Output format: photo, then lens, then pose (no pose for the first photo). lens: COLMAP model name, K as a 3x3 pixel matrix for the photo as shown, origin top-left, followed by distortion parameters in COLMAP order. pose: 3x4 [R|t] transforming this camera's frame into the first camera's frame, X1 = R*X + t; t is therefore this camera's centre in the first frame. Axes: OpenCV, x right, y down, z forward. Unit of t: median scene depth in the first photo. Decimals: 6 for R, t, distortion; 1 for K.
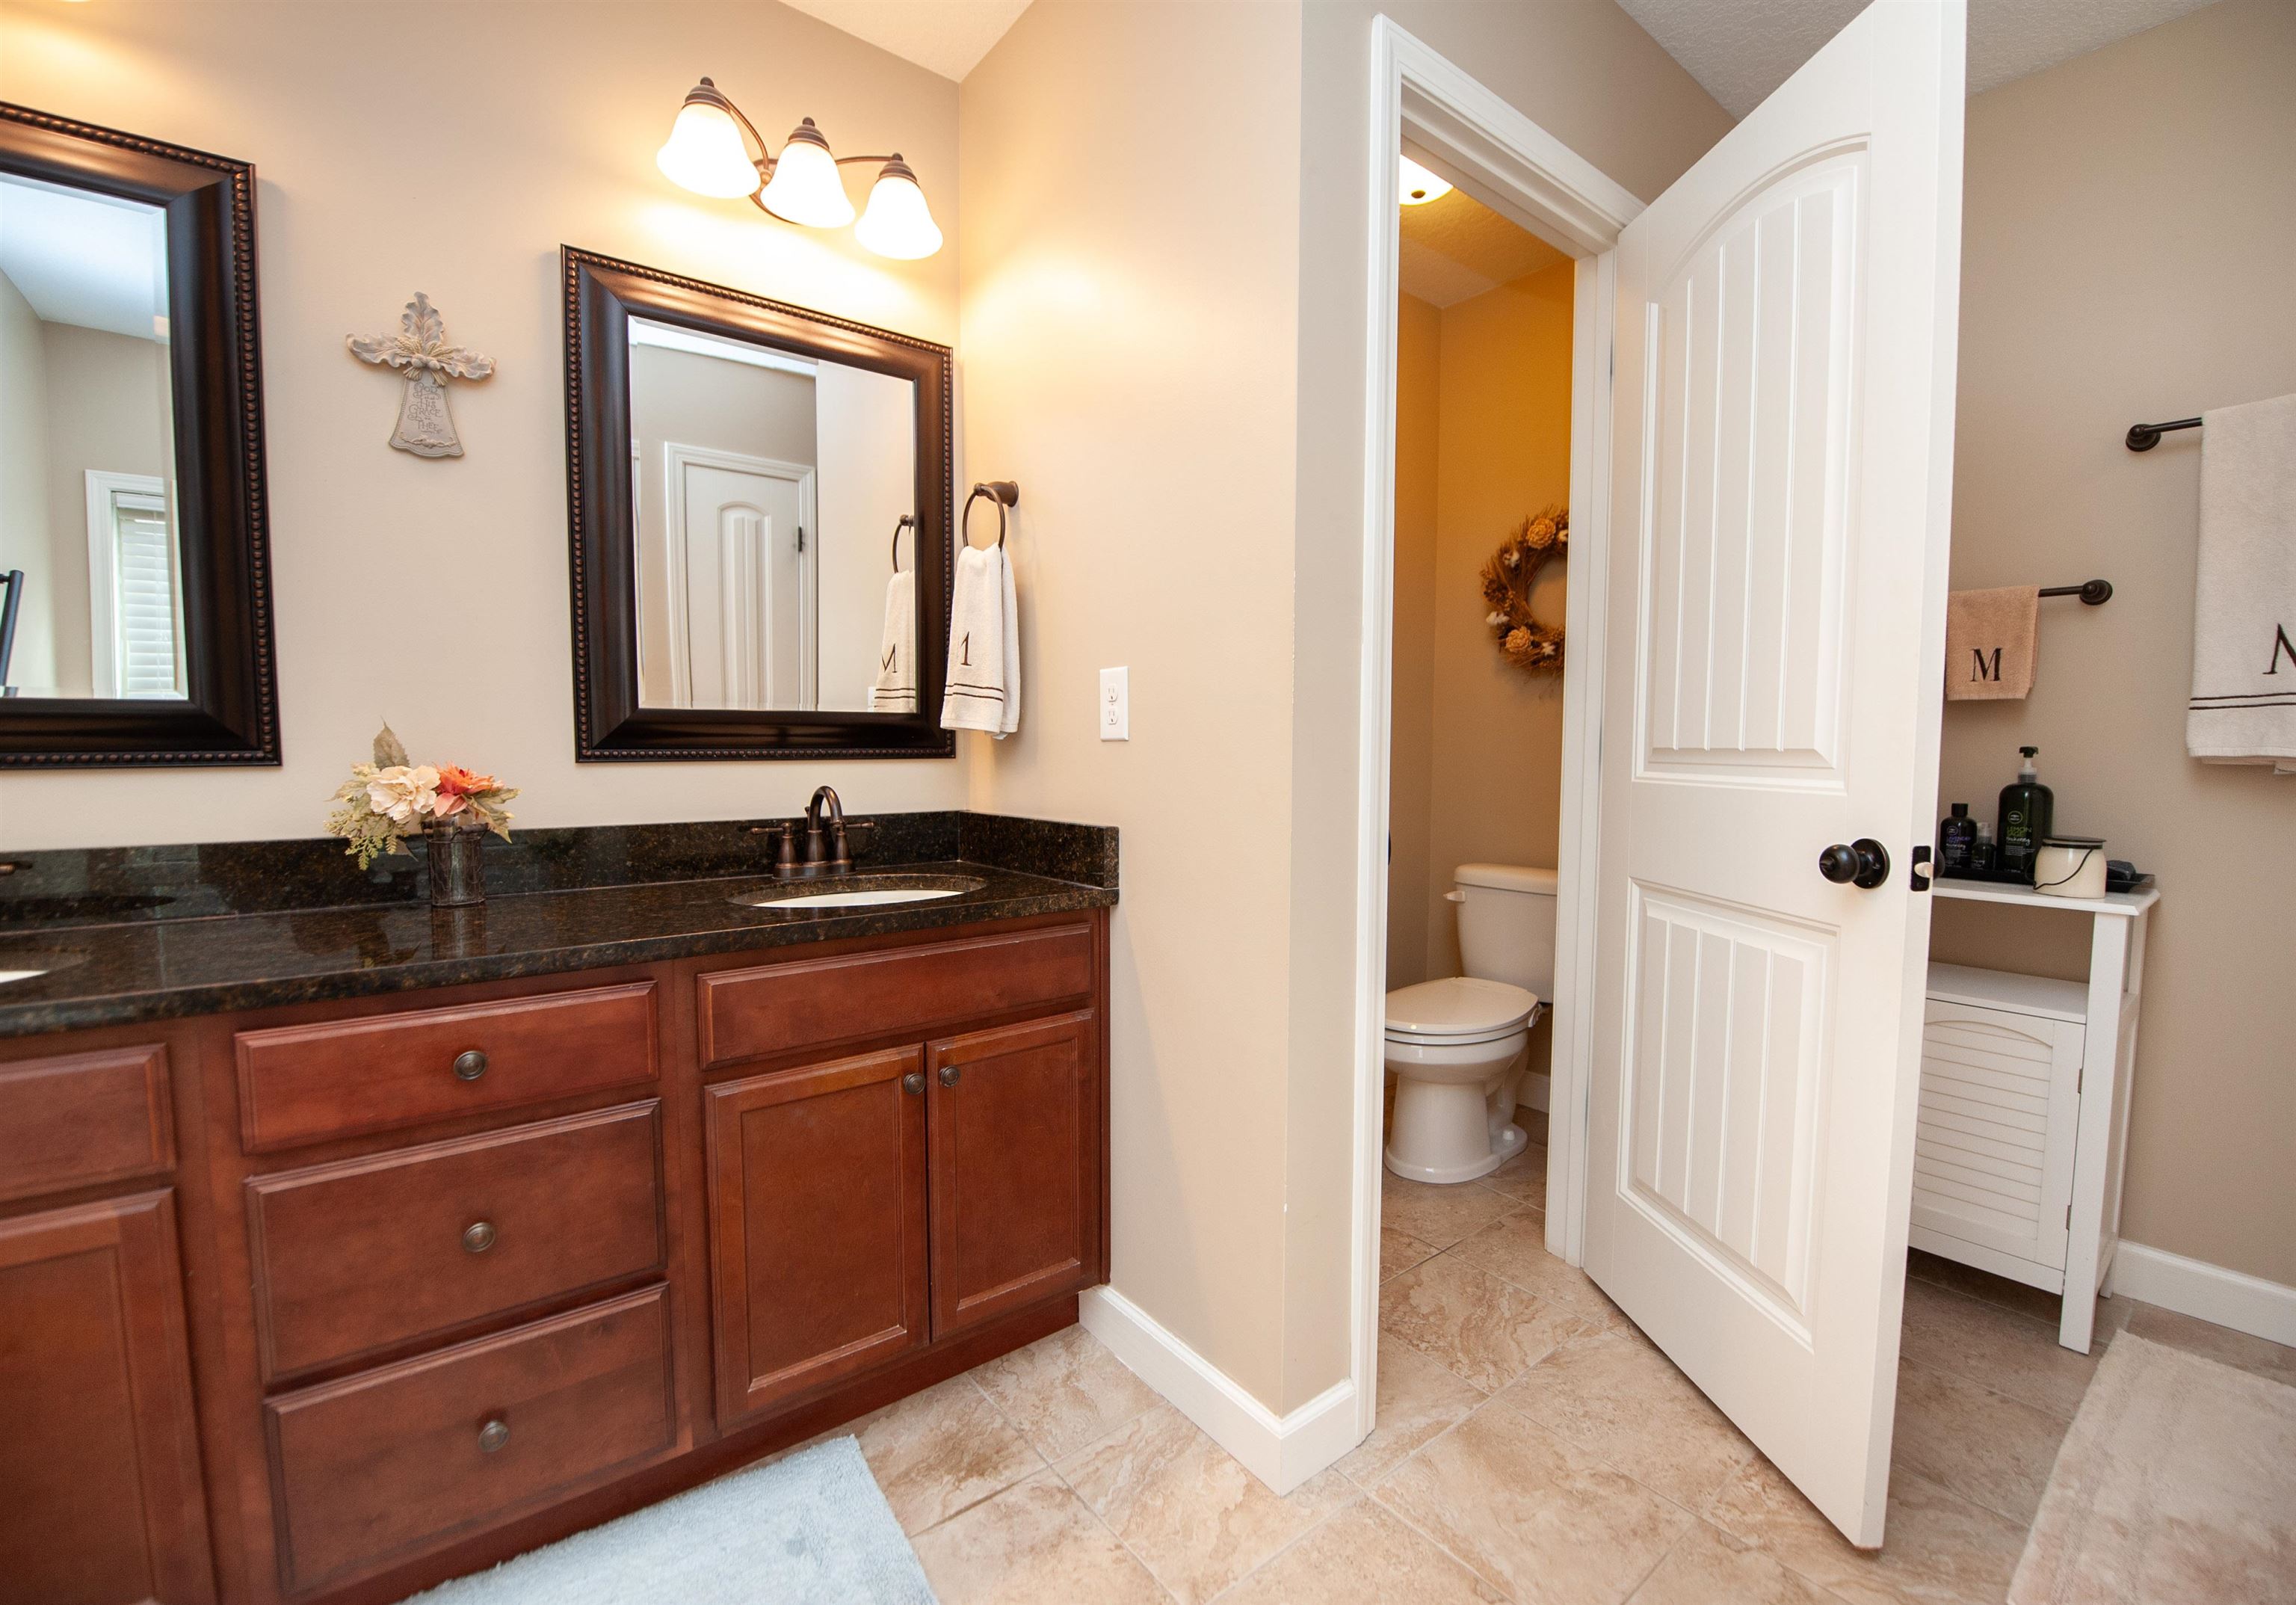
lens RADIAL K [[971.9, 0, 1164.3], [0, 971.9, 809.4], [0, 0, 1]] dist [-0.016010, -0.004297]
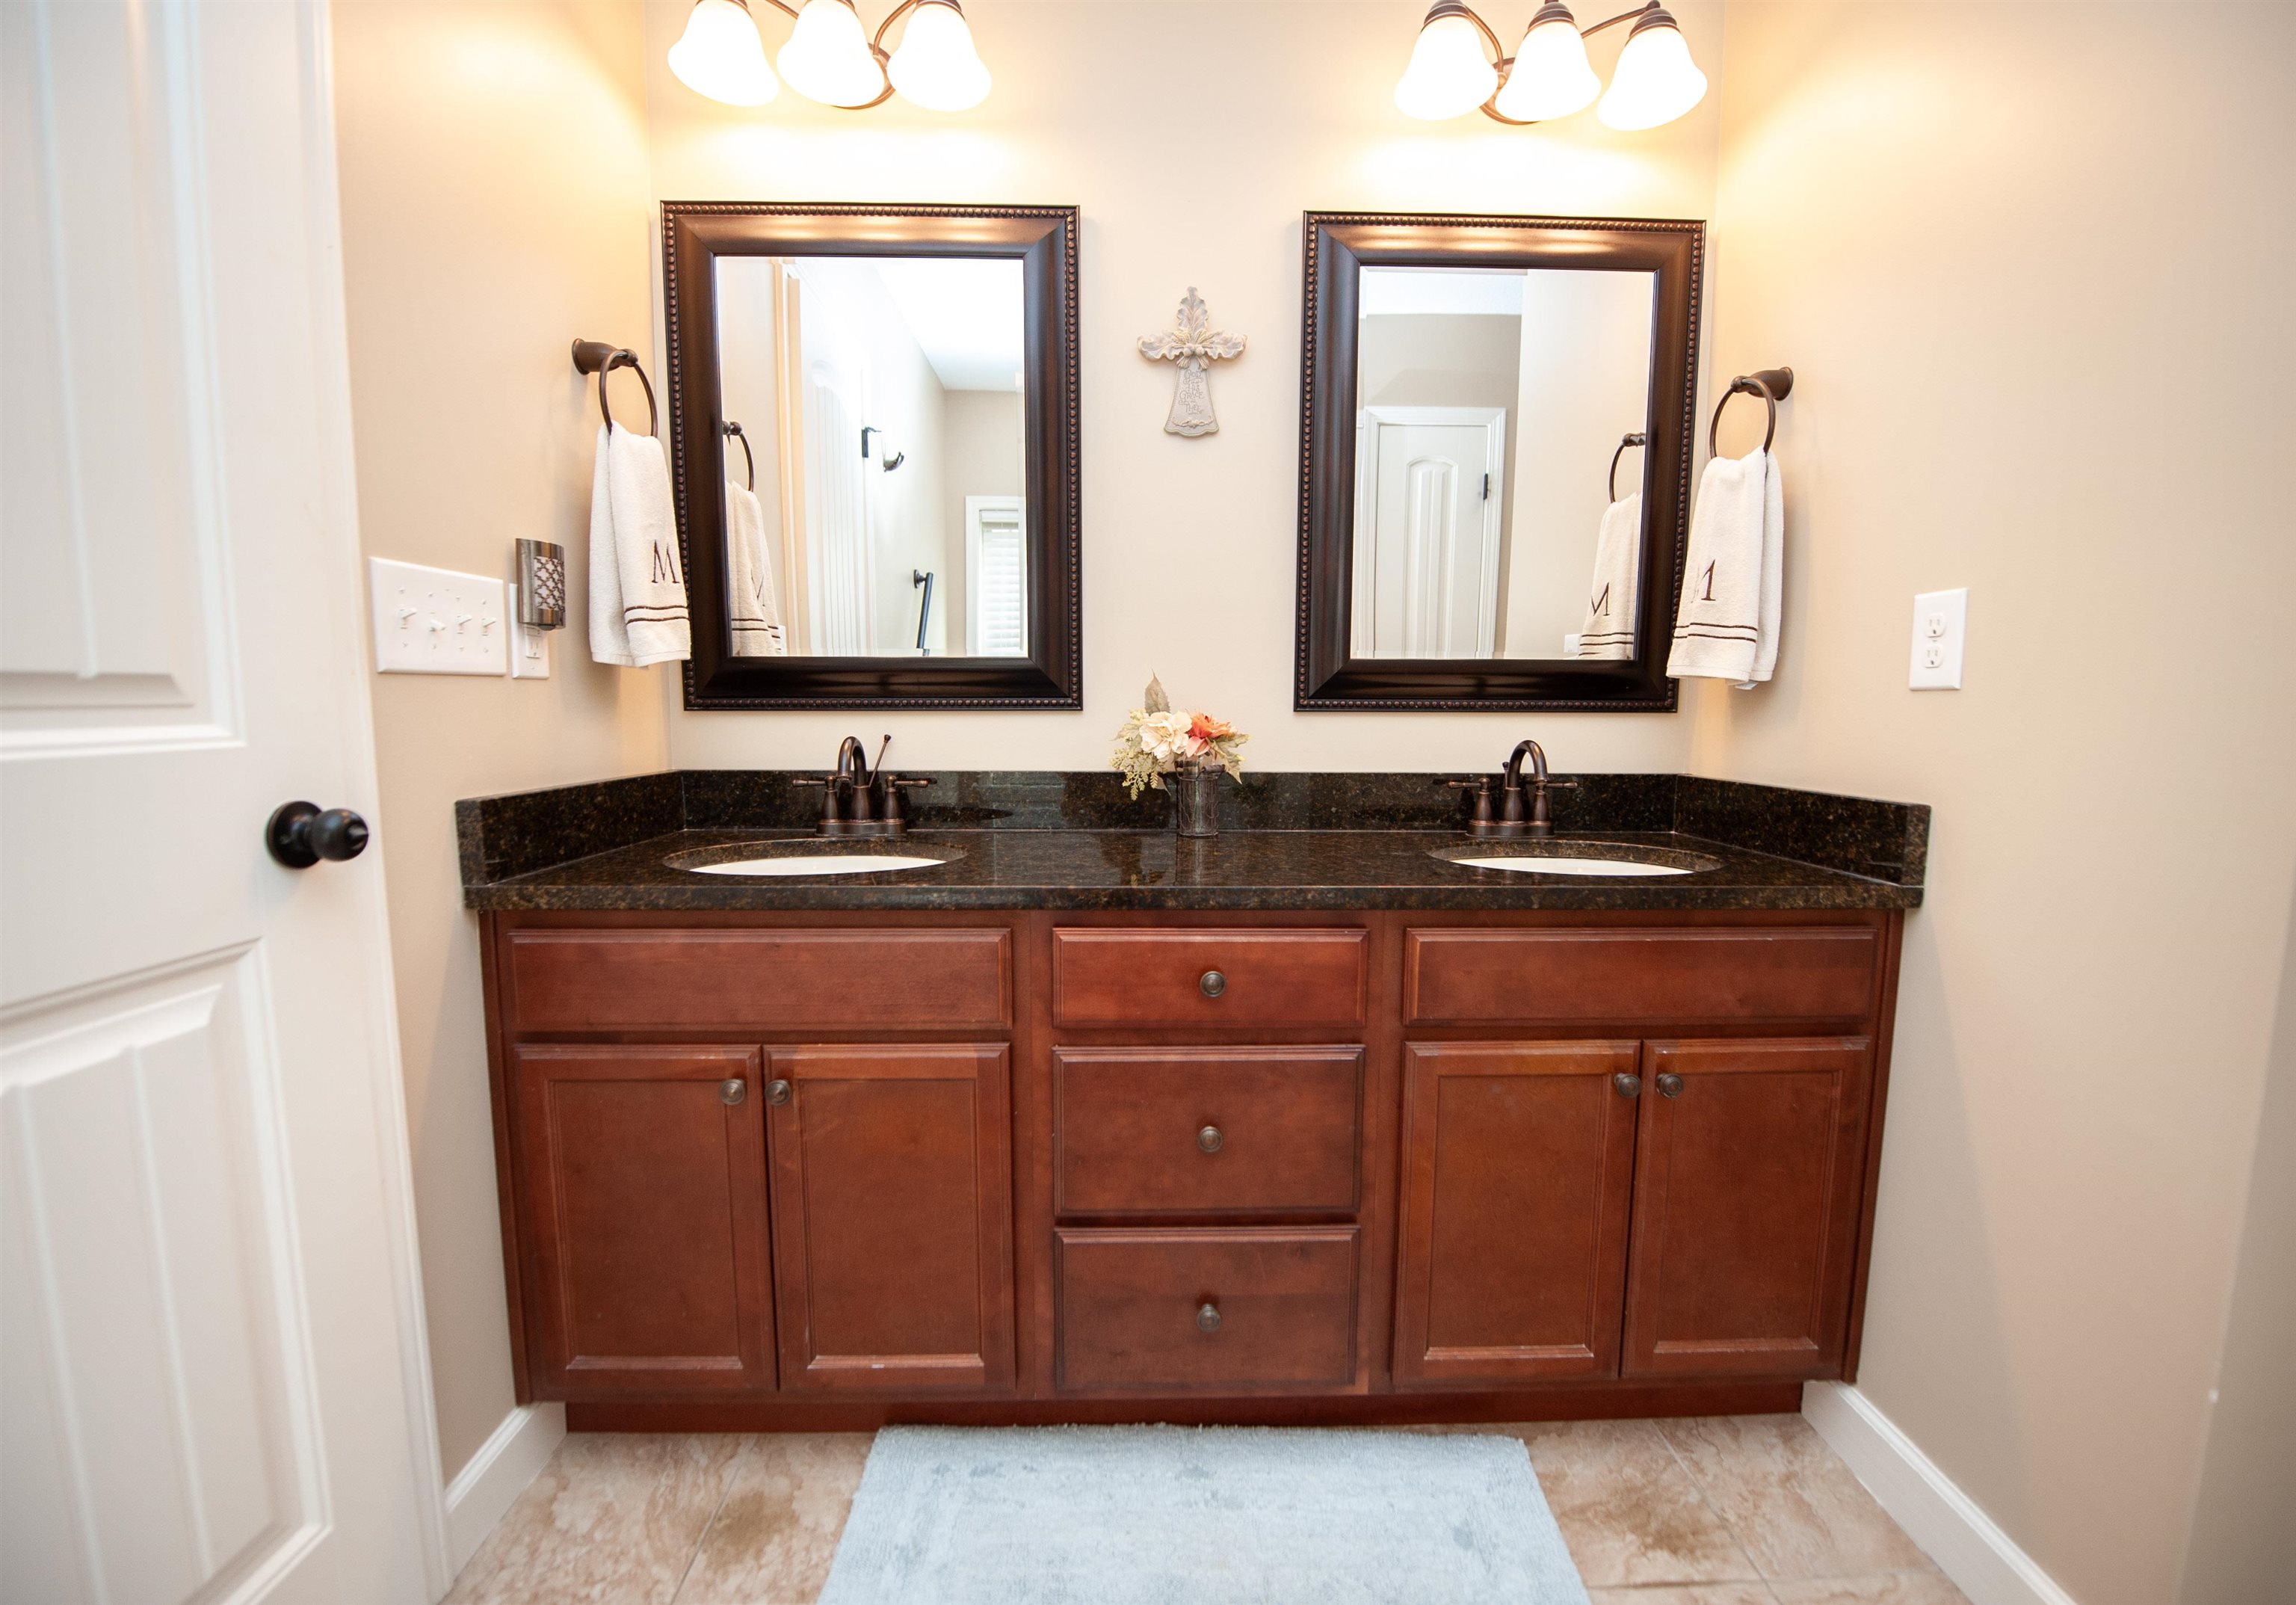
lens RADIAL K [[971.9, 0, 1164.3], [0, 971.9, 809.4], [0, 0, 1]] dist [-0.016010, -0.004297]
pose [[0.801919, 0.068224, -0.593525, -0.091159], [-0.043620, 0.997493, 0.055724, 0.006221], [0.595839, -0.018797, 0.802884, 0.060961]]
